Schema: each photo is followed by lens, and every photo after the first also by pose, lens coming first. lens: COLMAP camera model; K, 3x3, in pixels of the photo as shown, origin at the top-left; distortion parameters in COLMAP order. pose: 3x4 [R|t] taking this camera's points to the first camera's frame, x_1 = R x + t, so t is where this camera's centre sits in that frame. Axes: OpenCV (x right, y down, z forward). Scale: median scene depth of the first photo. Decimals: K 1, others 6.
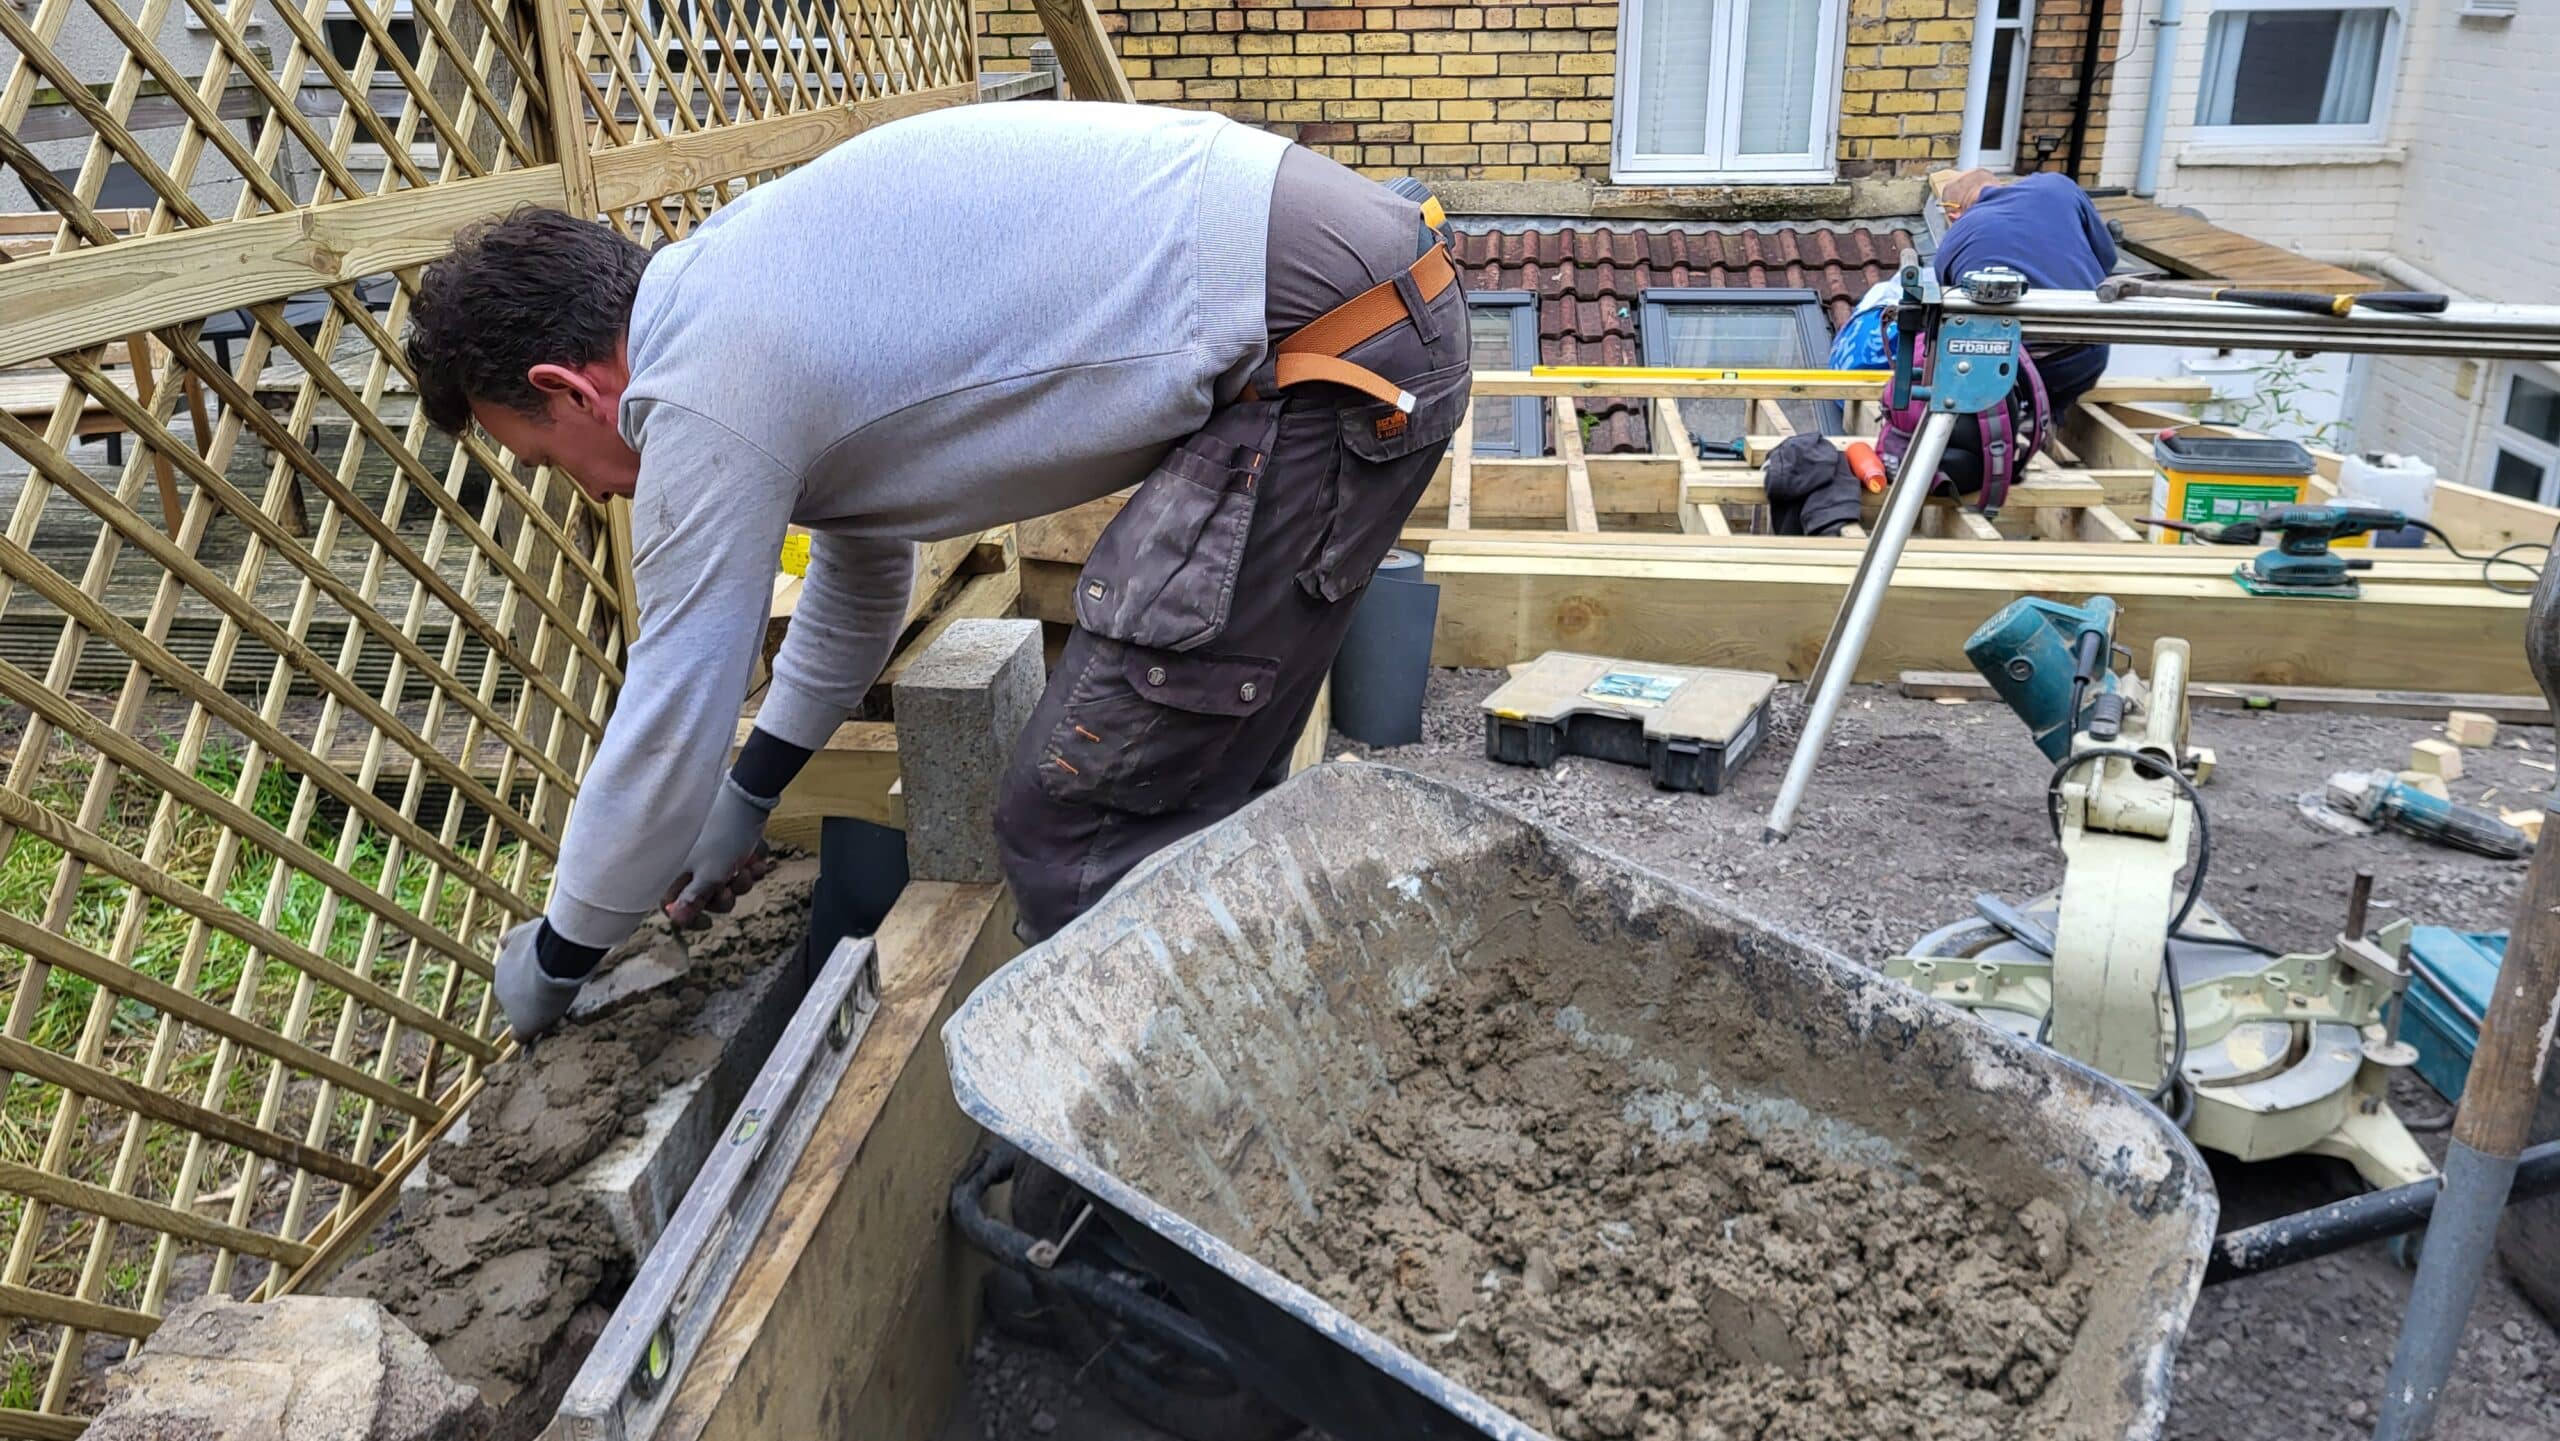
lens RADIAL K [[1916.3, 0, 1297.5], [0, 1916.3, 690.9], [0, 0, 1]] dist [0.071951, -0.053134]
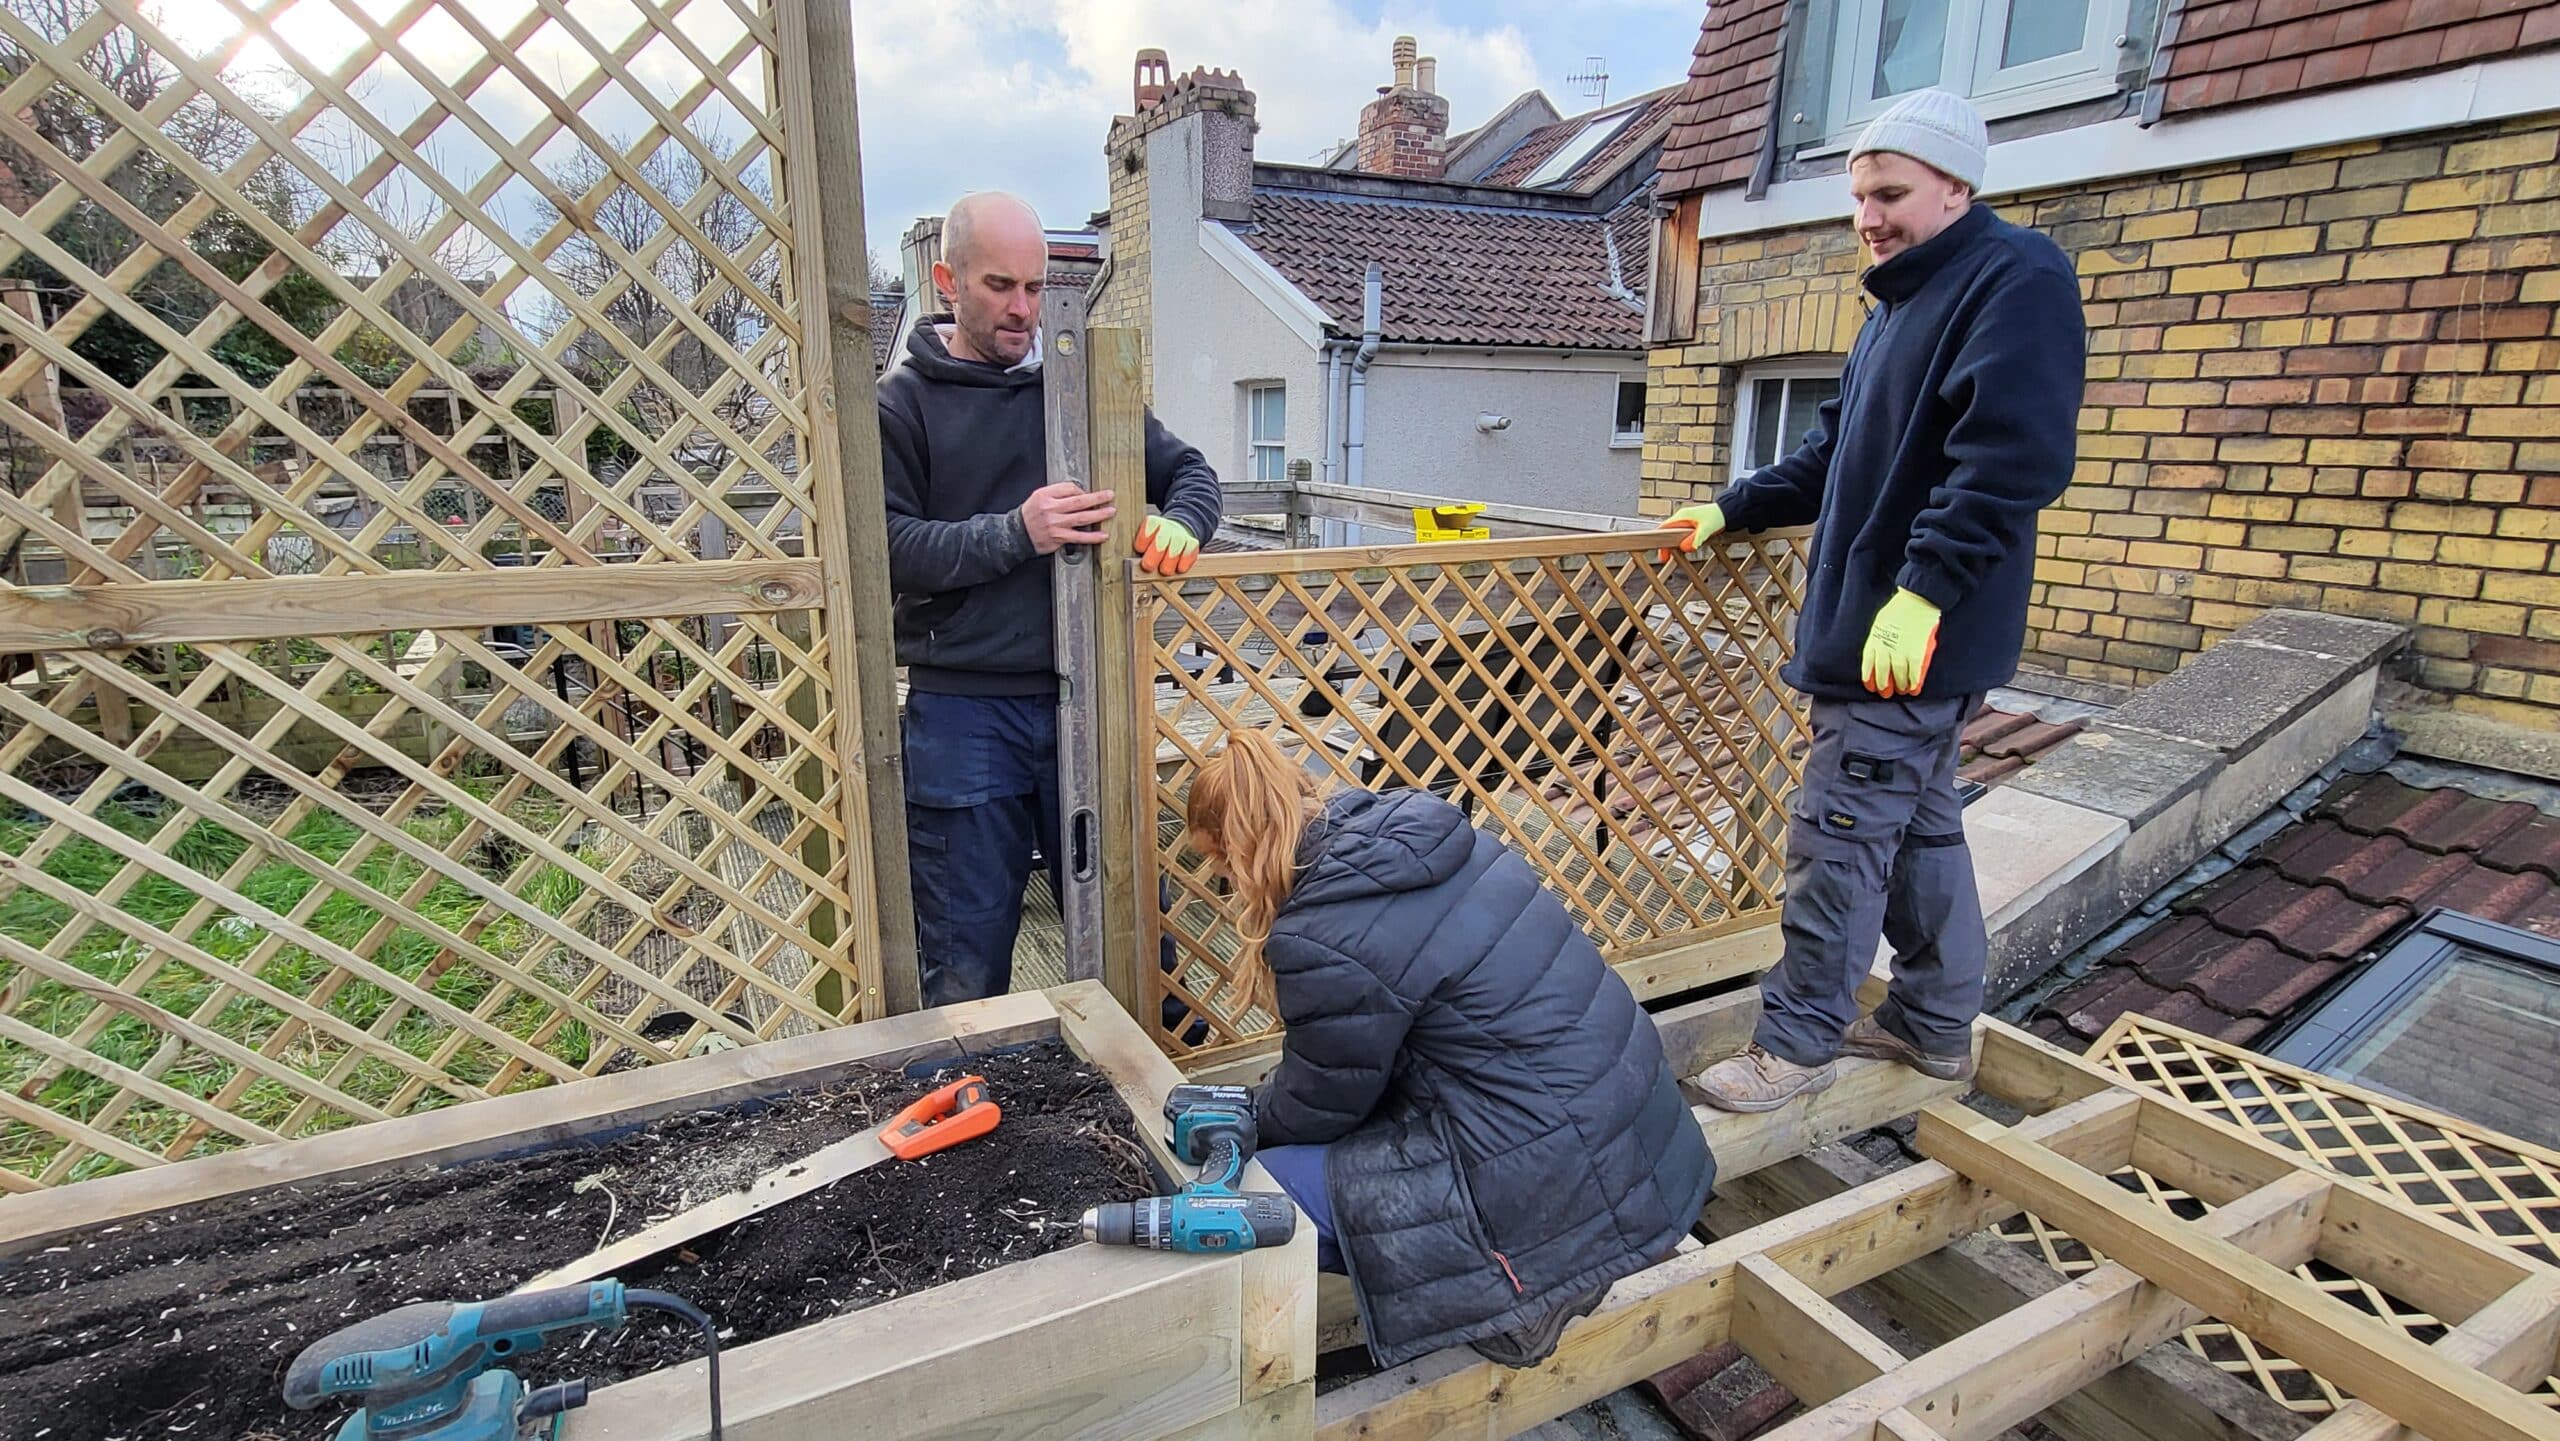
lens RADIAL K [[1237.0, 0, 1257.1], [0, 1237.0, 740.6], [0, 0, 1]] dist [0.005652, -0.003041]
pose [[0.531892, 0.232263, -0.814337, 0.138681], [-0.306349, 0.949293, 0.070660, -0.159694], [0.789456, 0.211888, 0.576075, 0.422108]]
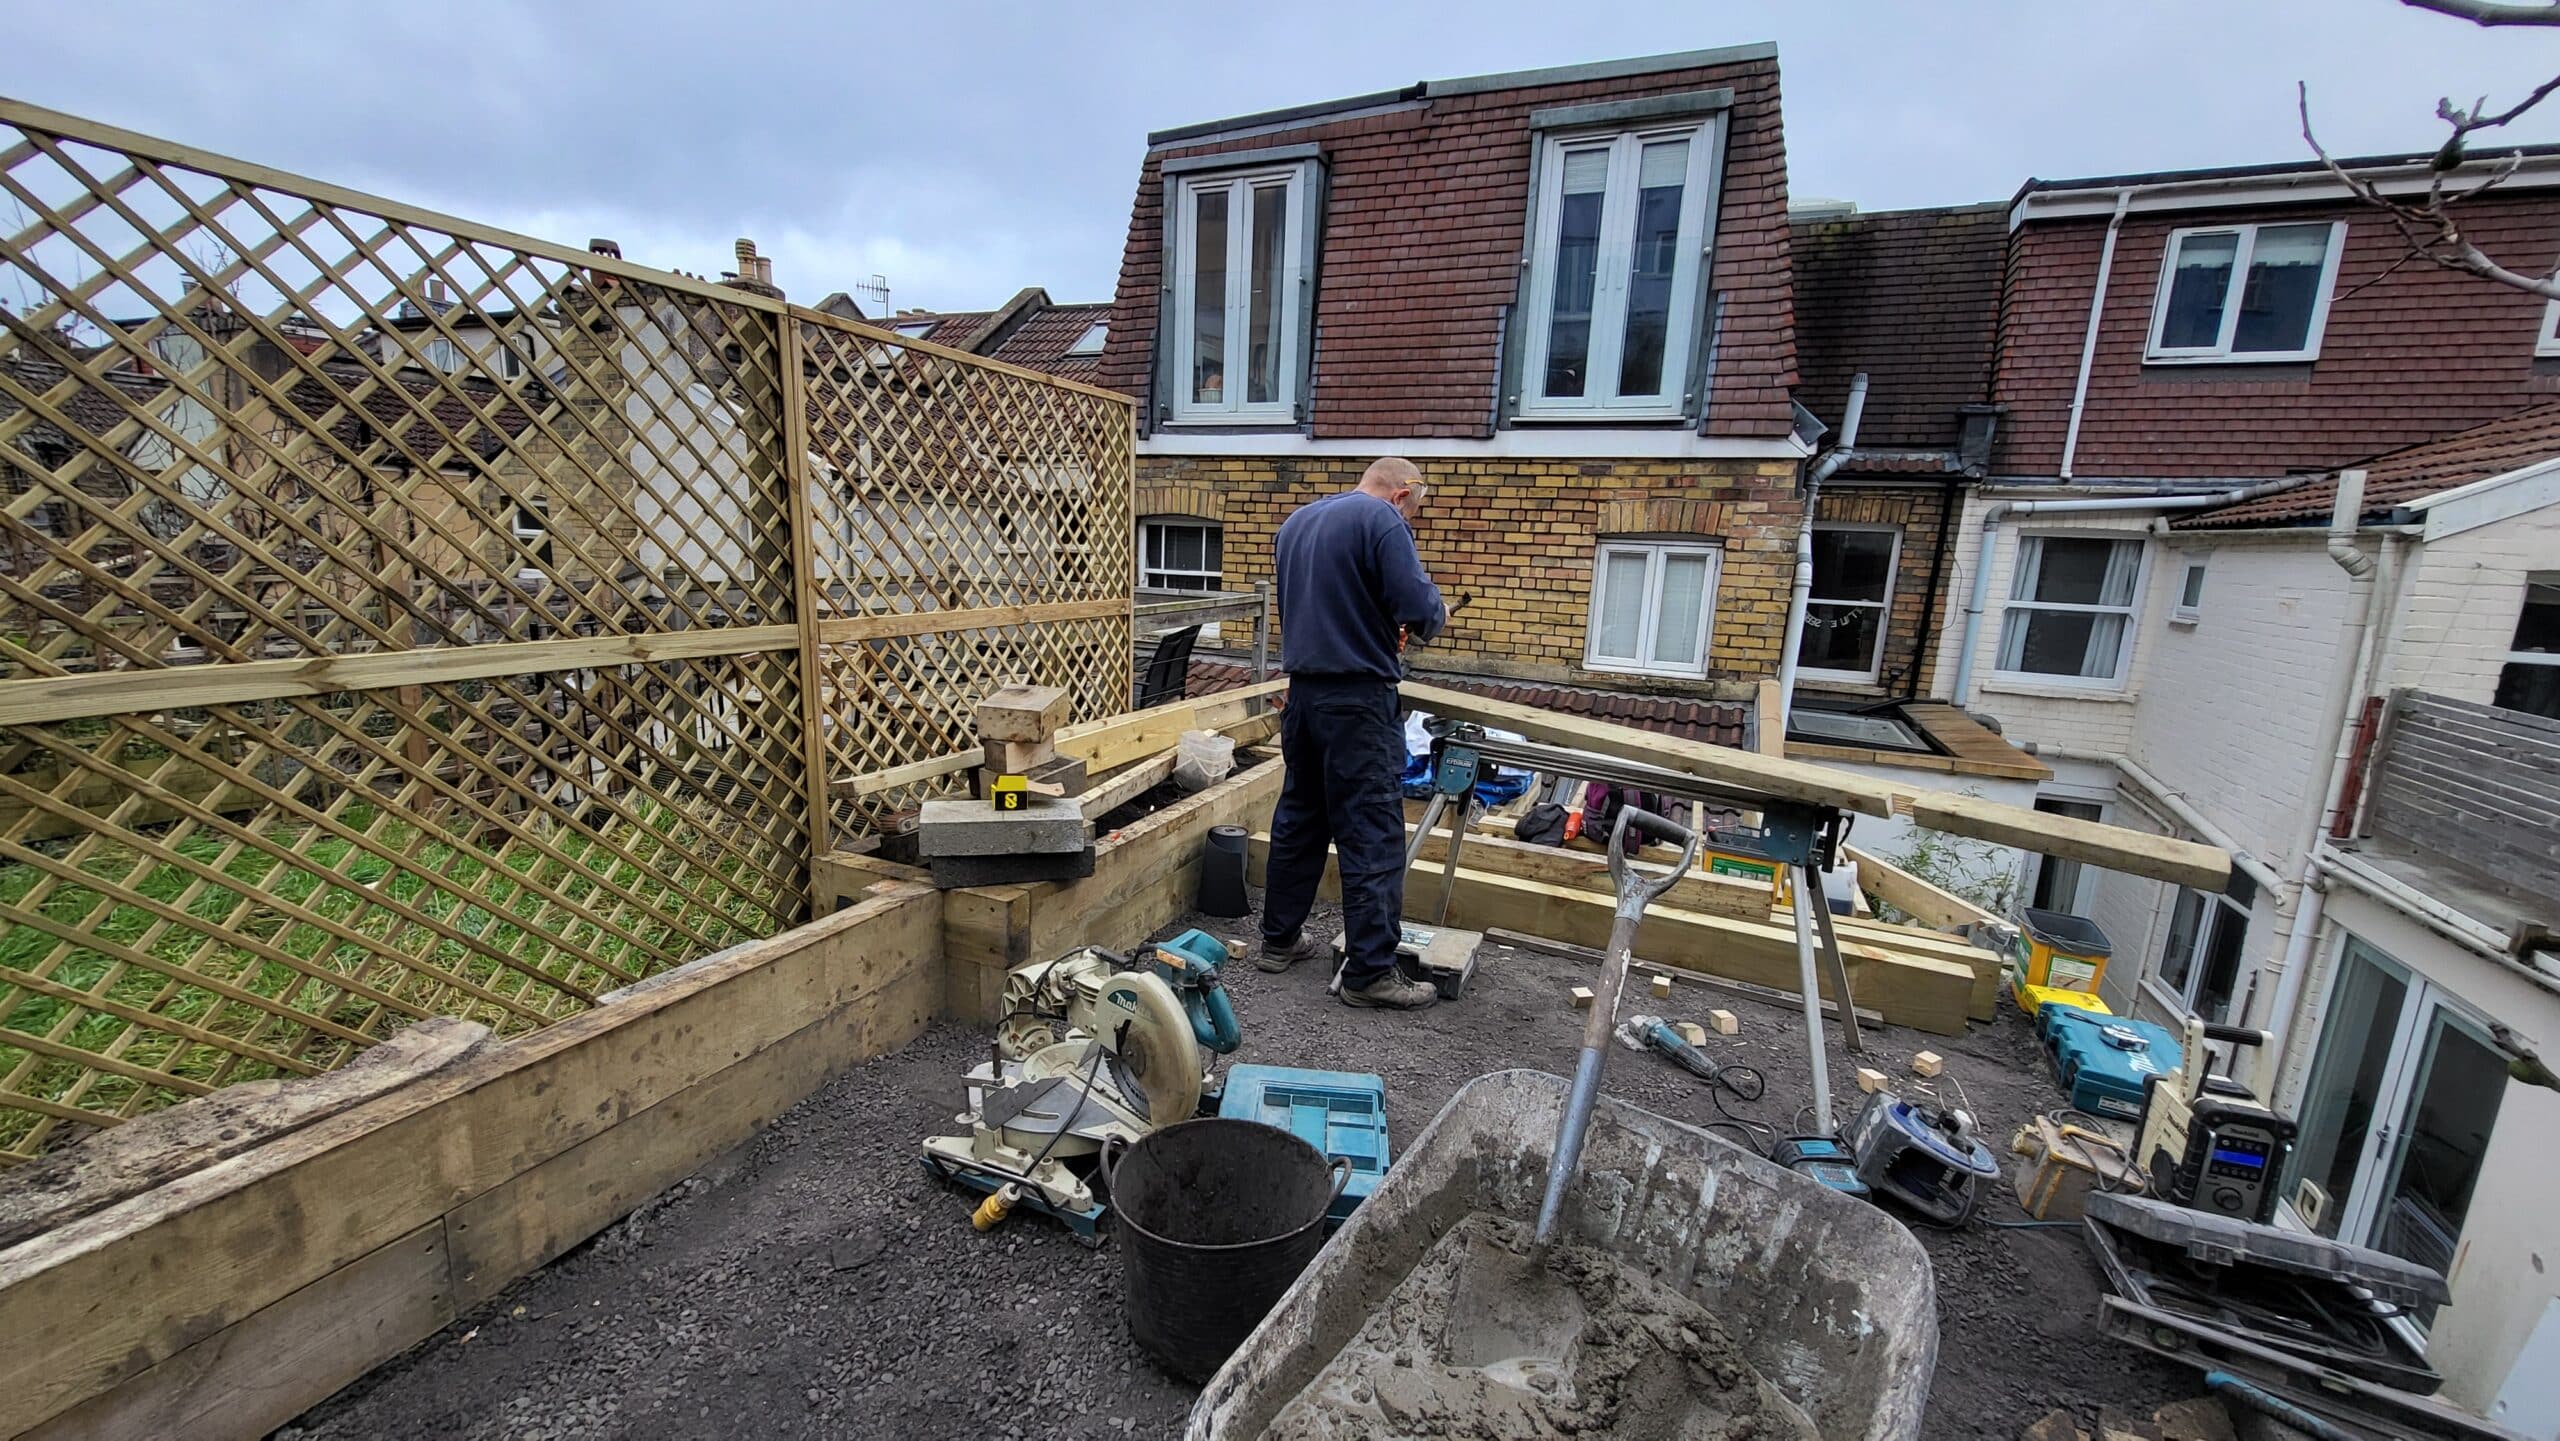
lens RADIAL K [[1001.5, 0, 1256.9], [0, 1001.5, 738.2], [0, 0, 1]] dist [0.004809, -0.002916]
pose [[0.946894, 0.111922, -0.301438, 0.165814], [-0.158257, 0.978277, -0.133897, -0.011131], [0.279904, 0.174491, 0.944037, -0.019068]]
